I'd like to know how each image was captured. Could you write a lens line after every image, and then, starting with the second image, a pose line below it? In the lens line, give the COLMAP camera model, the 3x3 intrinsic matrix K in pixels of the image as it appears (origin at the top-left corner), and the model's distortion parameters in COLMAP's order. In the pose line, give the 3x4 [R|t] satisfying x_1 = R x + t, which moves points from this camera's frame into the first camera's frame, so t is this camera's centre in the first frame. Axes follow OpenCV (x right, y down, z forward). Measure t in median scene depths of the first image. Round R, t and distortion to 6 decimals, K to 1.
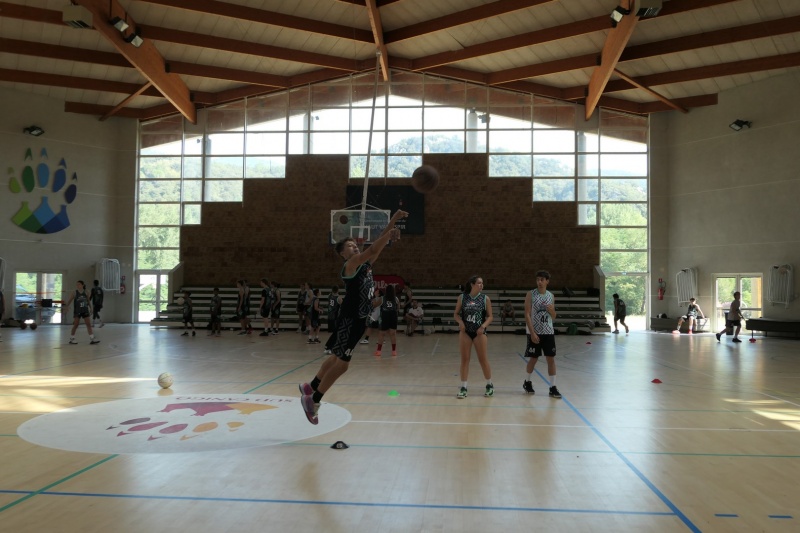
lens RADIAL K [[671.2, 0, 400.0], [0, 671.2, 266.5], [0, 0, 1]] dist [-0.005552, -0.003082]
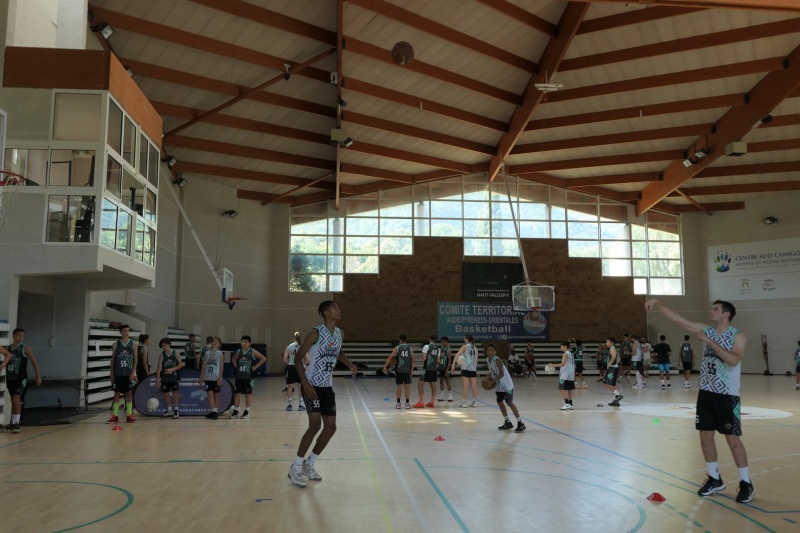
lens RADIAL K [[688.9, 0, 400.0], [0, 688.9, 266.5], [0, 0, 1]] dist [-0.004556, 0.005790]
pose [[0.983611, 0.013555, 0.179791, -0.431111], [0.001691, 0.996432, -0.084378, -0.002528], [-0.180294, 0.083299, 0.980079, -0.253825]]
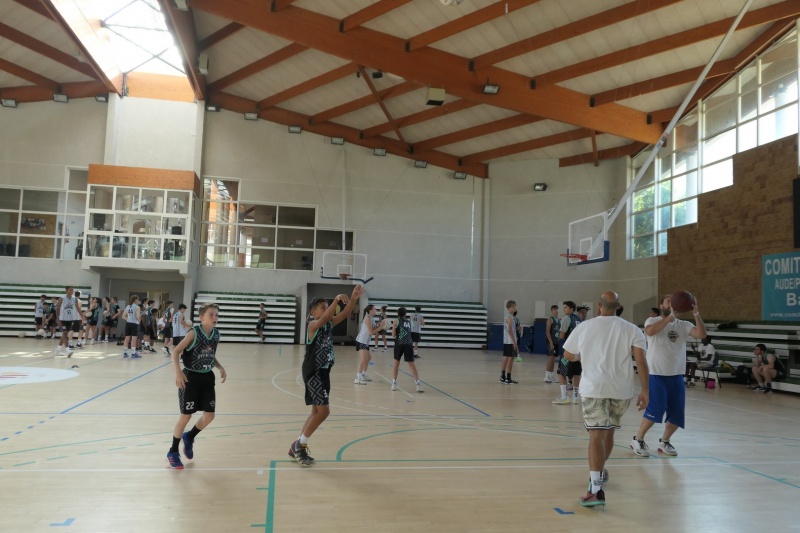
lens RADIAL K [[633.0, 0, 400.0], [0, 633.0, 266.5], [0, 0, 1]] dist [-0.004593, -0.000337]
pose [[0.262486, -0.072939, -0.962175, 0.439504], [-0.007742, 0.996948, -0.077687, 0.024841], [0.964905, 0.027841, 0.261120, 0.439978]]
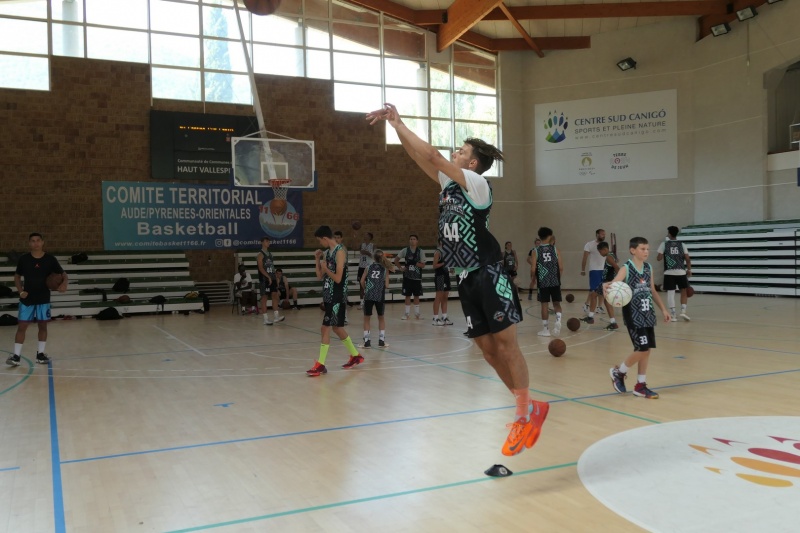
lens RADIAL K [[759.4, 0, 400.0], [0, 759.4, 266.5], [0, 0, 1]] dist [-0.000449, -0.000961]
pose [[0.864932, -0.032402, 0.500842, -0.256934], [0.011444, 0.998928, 0.044862, 0.011754], [-0.501758, -0.033071, 0.864376, 0.176106]]
